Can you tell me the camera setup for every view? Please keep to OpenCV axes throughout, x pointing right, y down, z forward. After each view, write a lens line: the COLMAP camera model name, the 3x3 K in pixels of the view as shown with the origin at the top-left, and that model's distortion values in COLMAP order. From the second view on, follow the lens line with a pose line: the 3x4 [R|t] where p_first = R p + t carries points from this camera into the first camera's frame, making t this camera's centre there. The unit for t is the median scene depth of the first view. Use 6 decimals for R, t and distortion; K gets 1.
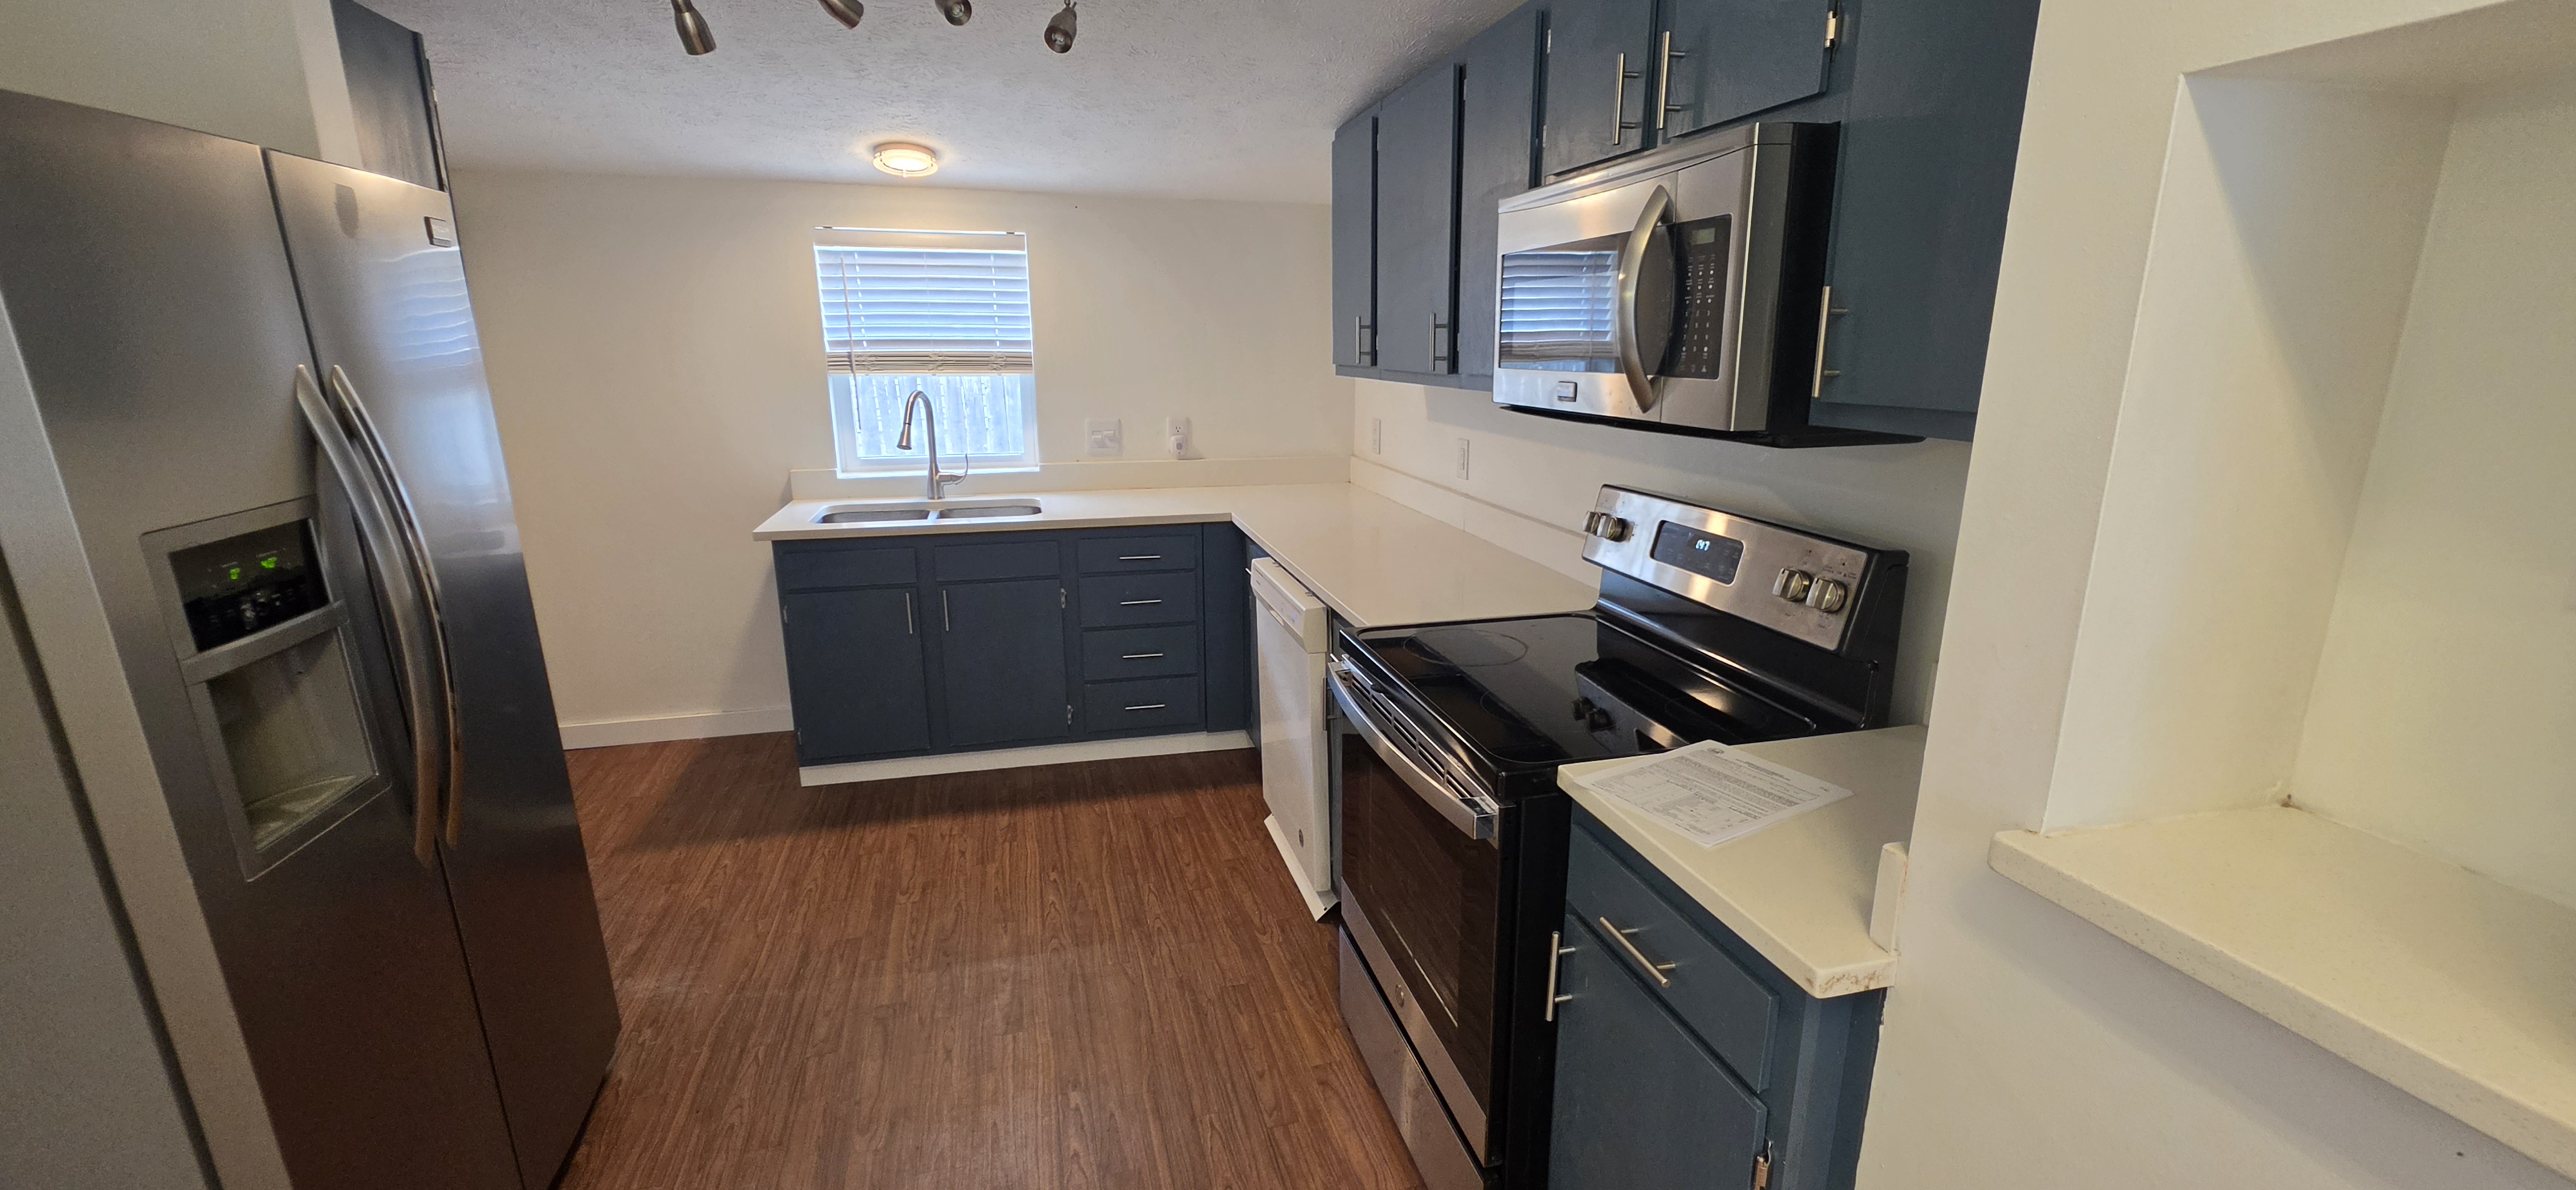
lens RADIAL K [[1038.3, 0, 1280.1], [0, 1038.3, 587.4], [0, 0, 1]] dist [-0.000054, 0.000413]
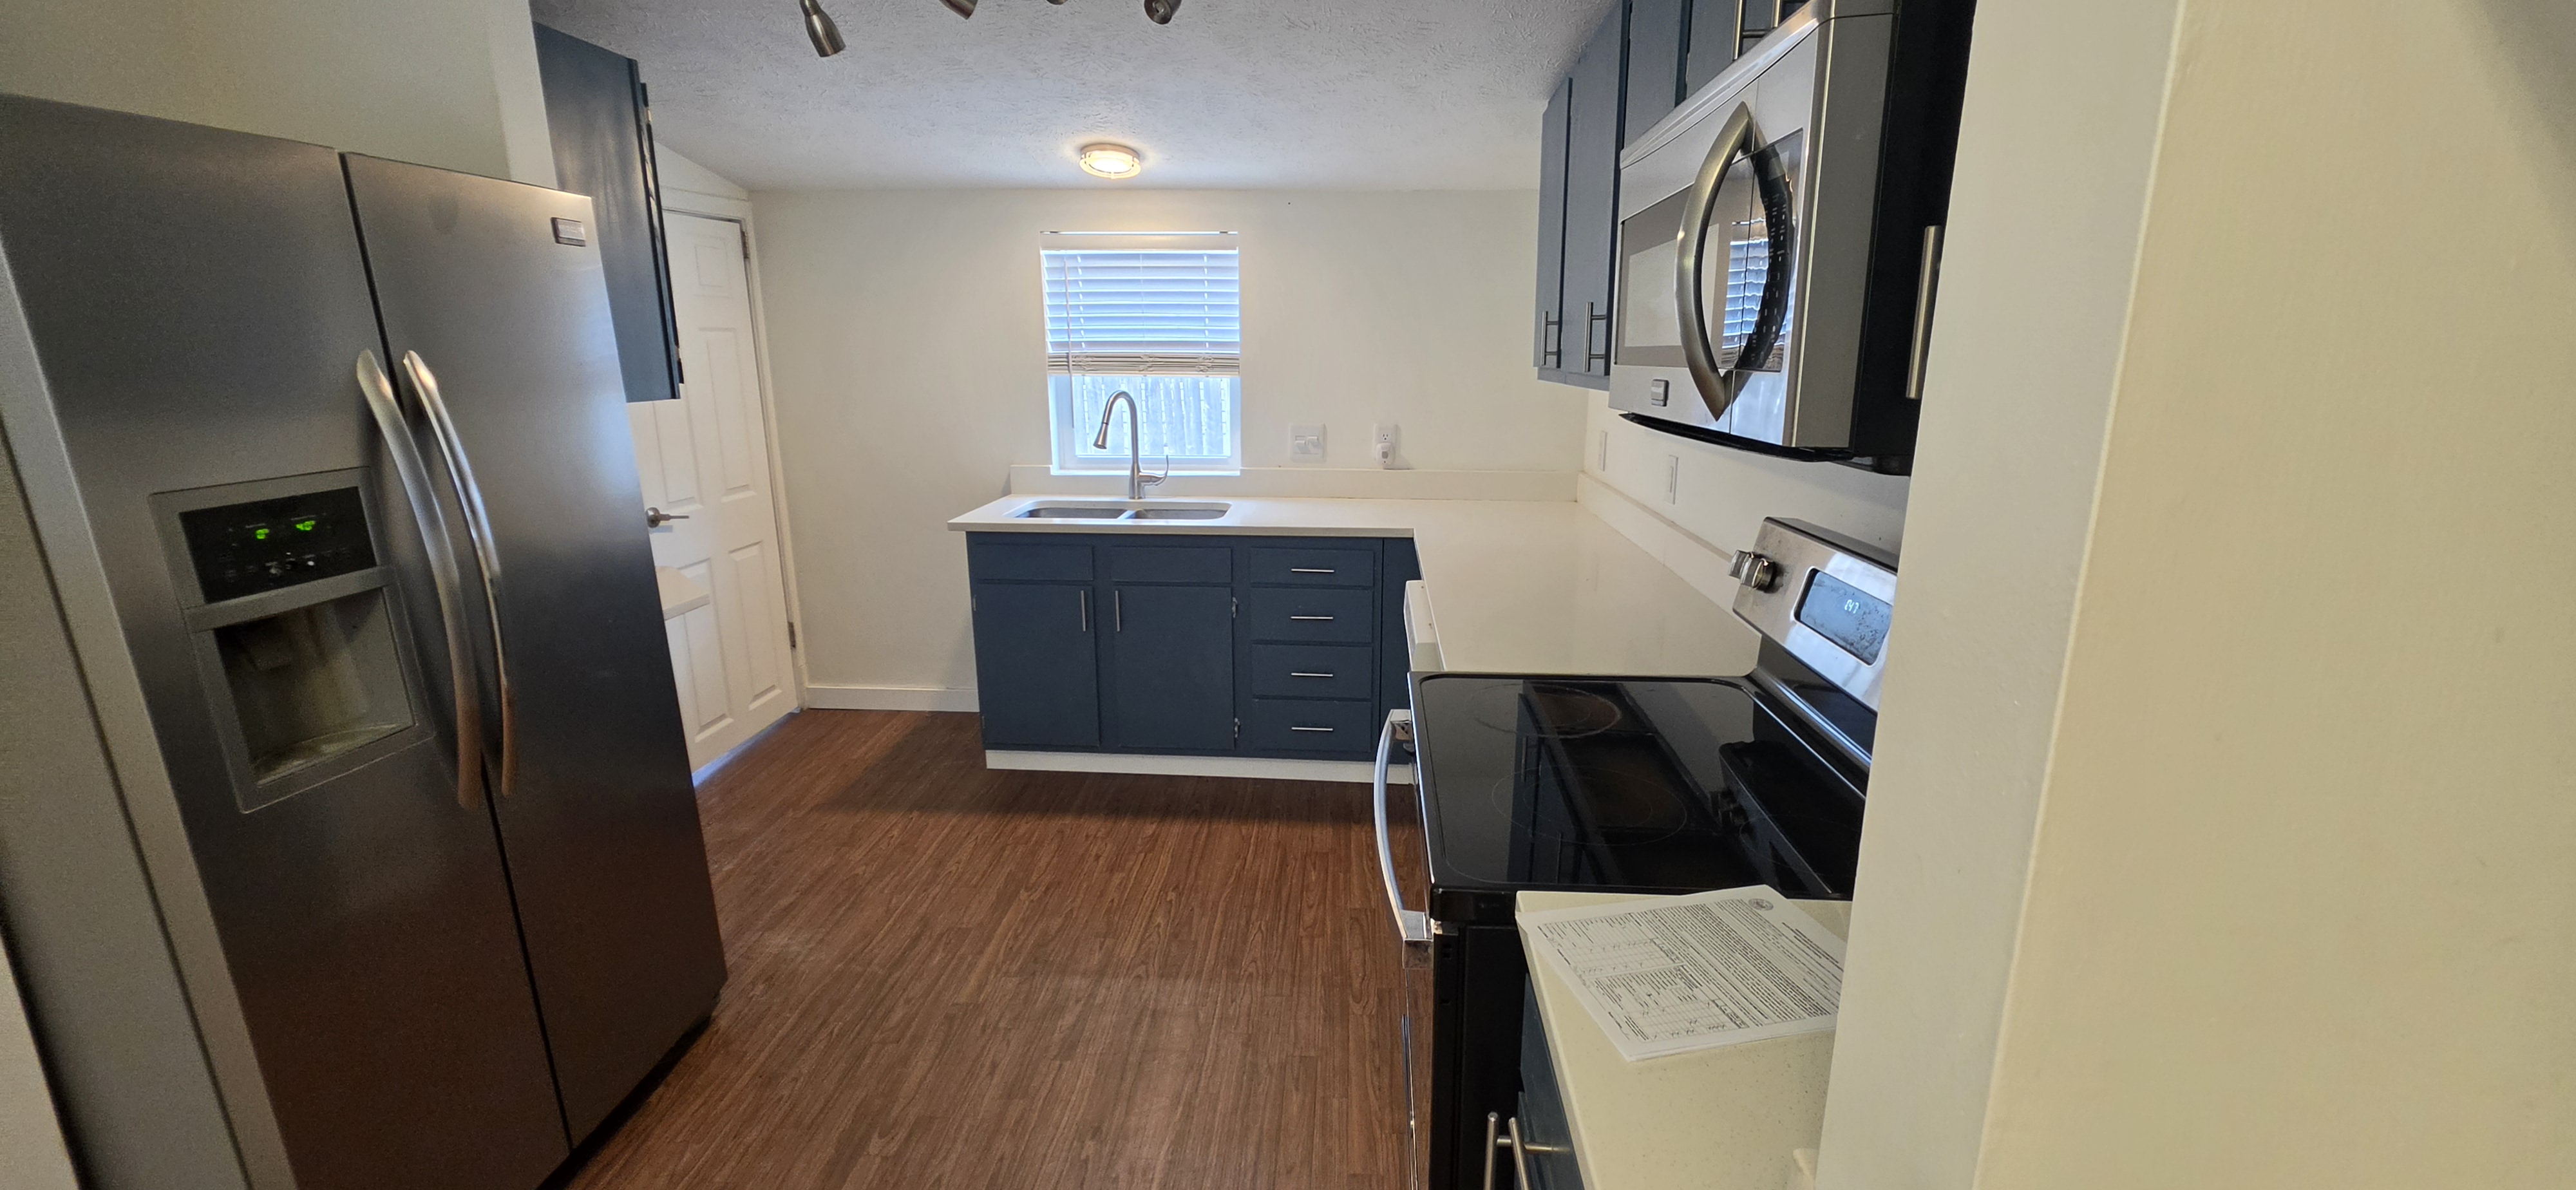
lens RADIAL K [[1034.3, 0, 1293.5], [0, 1034.3, 590.8], [0, 0, 1]] dist [-0.000621, 0.000376]
pose [[0.950933, 0.071950, -0.300913, 0.151416], [-0.073796, 0.997260, 0.005244, -0.016067], [0.300466, 0.017220, 0.953637, 0.114384]]
